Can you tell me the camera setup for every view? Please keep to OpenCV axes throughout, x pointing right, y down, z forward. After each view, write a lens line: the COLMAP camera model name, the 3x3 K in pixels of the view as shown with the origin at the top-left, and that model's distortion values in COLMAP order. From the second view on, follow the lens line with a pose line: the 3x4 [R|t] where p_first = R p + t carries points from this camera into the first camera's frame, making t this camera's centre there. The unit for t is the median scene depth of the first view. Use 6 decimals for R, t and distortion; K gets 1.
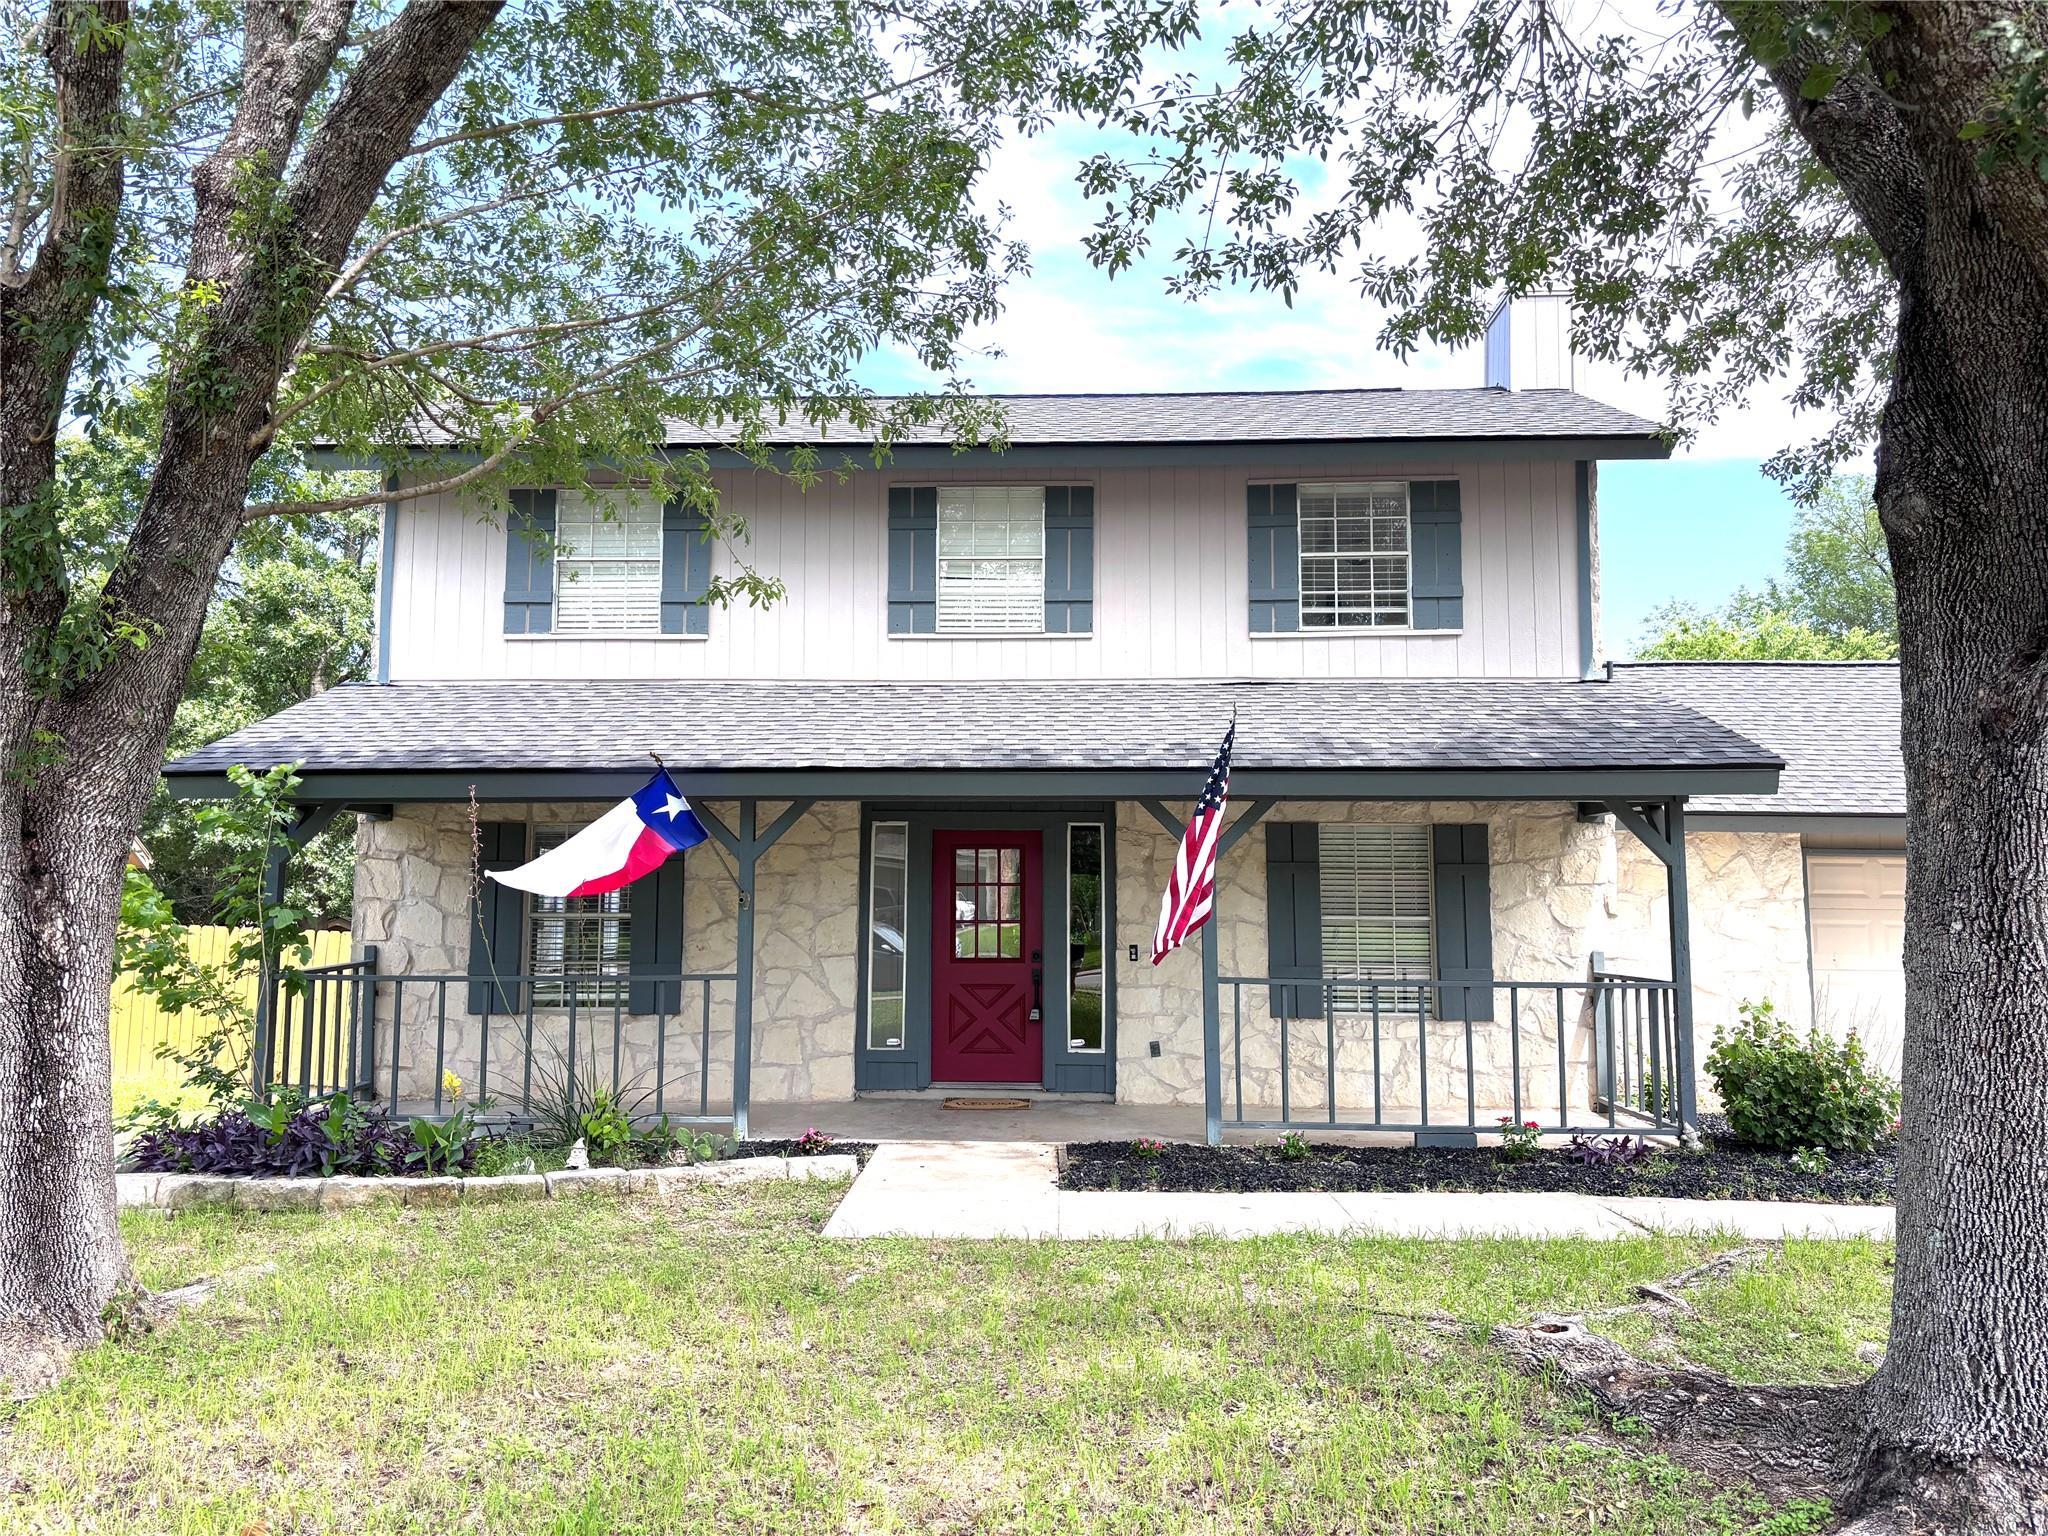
lens RADIAL K [[1573.5, 0, 1003.7], [0, 1573.5, 710.6], [0, 0, 1]] dist [0.043070, -0.032460]
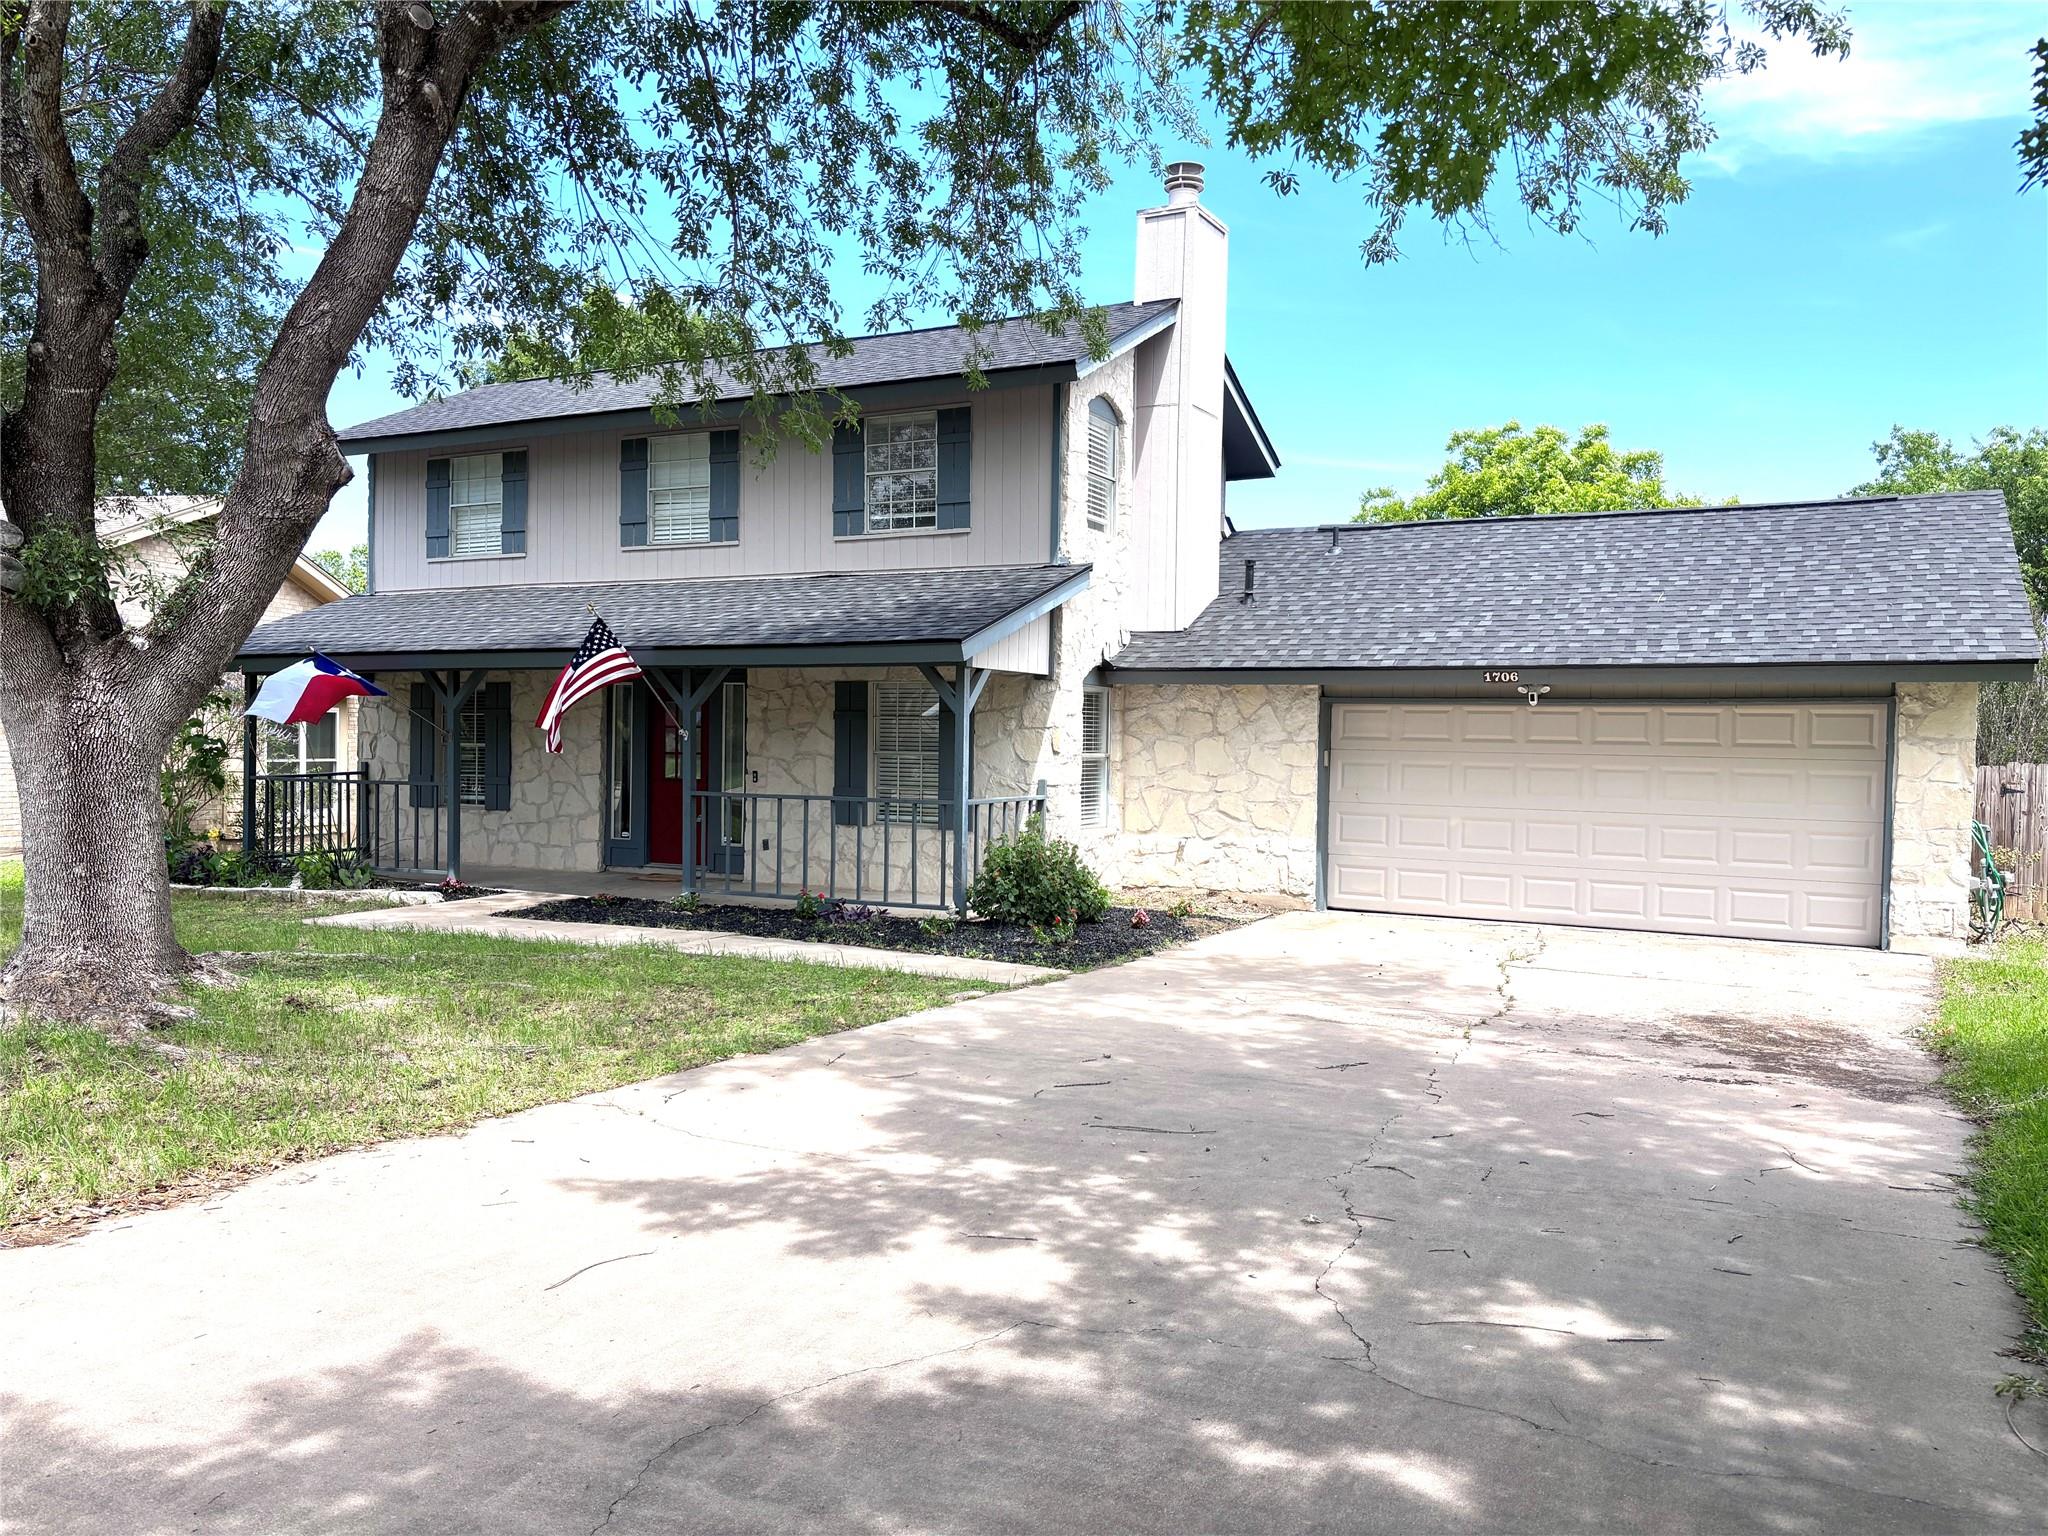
lens RADIAL K [[1573.5, 0, 1028.6], [0, 1573.5, 761.0], [0, 0, 1]] dist [0.043070, -0.032460]
pose [[0.907077, 0.014100, -0.420728, 0.868625], [0.040964, 0.991739, 0.121552, -0.017611], [0.418966, -0.127491, 0.899007, -0.140456]]
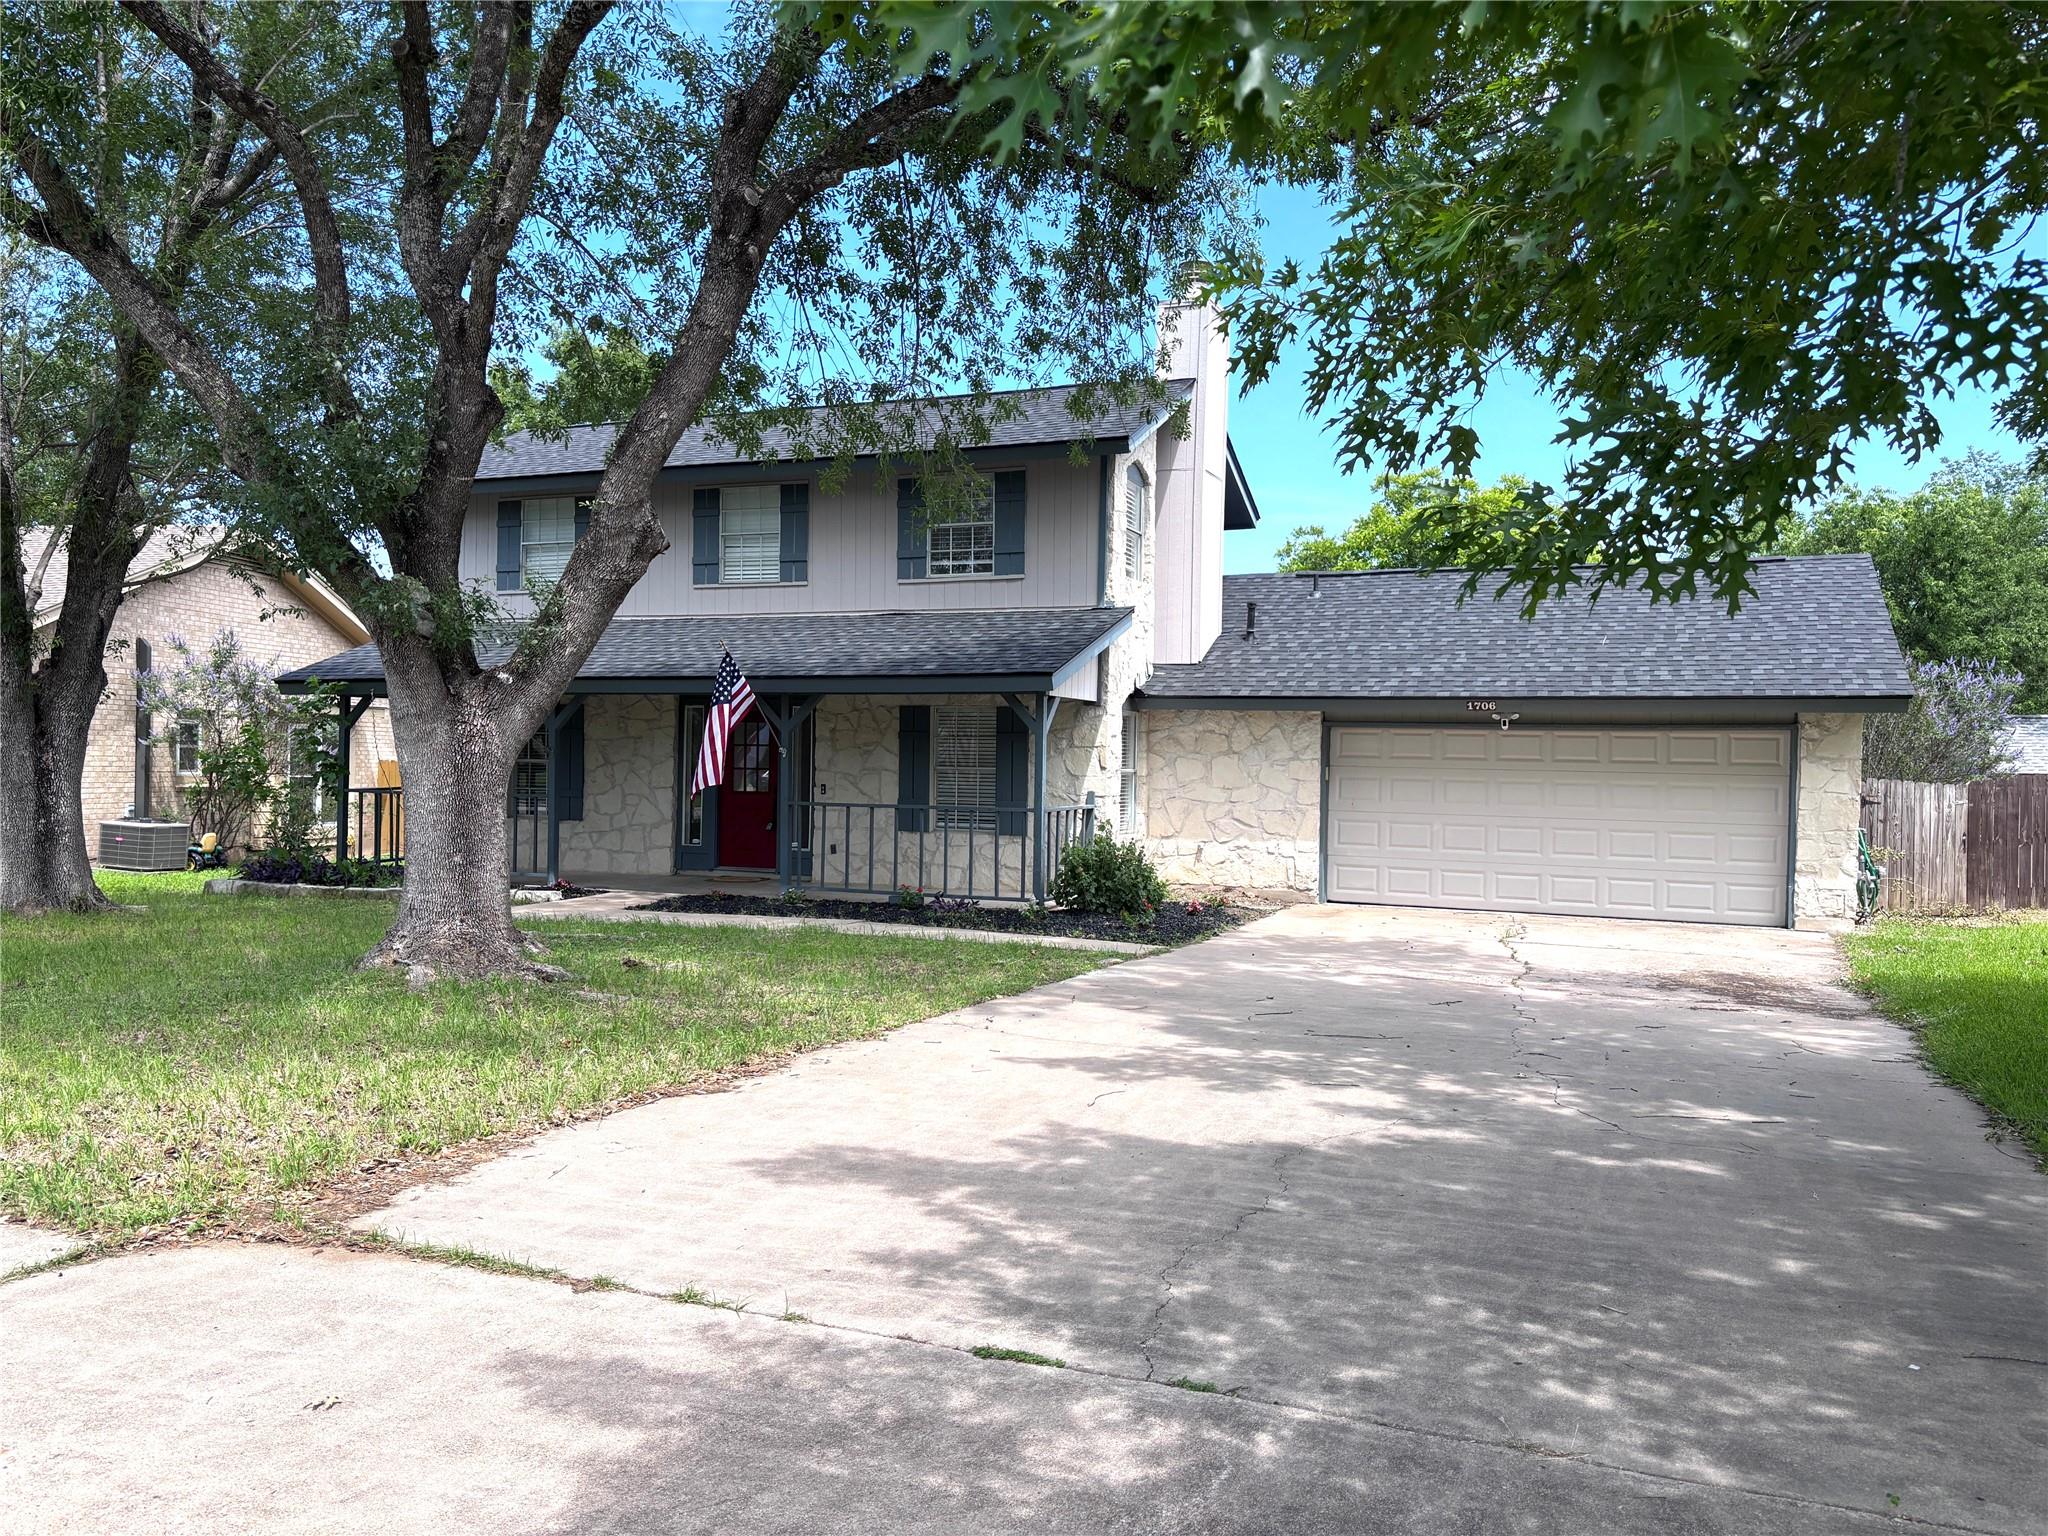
lens RADIAL K [[1573.5, 0, 1017.2], [0, 1573.5, 771.3], [0, 0, 1]] dist [0.043070, -0.032460]
pose [[0.940071, 0.013253, -0.340722, 0.785925], [0.029169, 0.992456, 0.119082, -0.044270], [0.339730, -0.121884, 0.932592, -0.389656]]
